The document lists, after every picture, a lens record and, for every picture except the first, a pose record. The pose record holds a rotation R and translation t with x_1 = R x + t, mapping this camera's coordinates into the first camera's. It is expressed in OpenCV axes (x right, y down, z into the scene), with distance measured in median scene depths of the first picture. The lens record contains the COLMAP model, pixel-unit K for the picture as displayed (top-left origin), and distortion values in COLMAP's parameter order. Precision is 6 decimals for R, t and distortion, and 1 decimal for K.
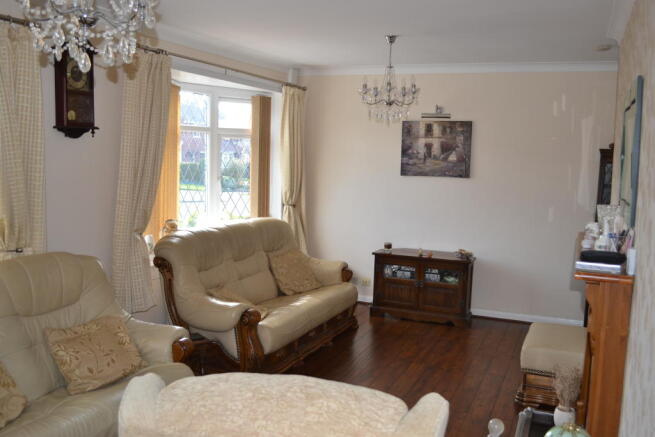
lens RADIAL K [[647.4, 0, 328.6], [0, 647.4, 219.8], [0, 0, 1]] dist [-0.019323, 0.000000]
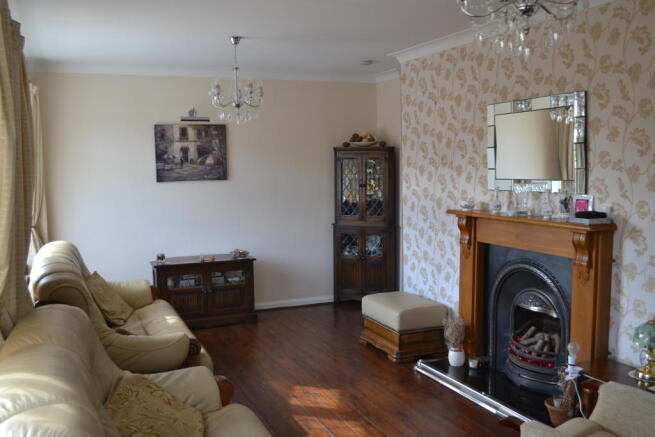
lens RADIAL K [[647.4, 0, 328.2], [0, 647.4, 216.5], [0, 0, 1]] dist [-0.019323, 0.000000]
pose [[0.702327, -0.100087, 0.704783, -0.396363], [0.114279, 0.993078, 0.027146, -0.016100], [-0.702621, 0.061476, 0.708903, 0.160461]]
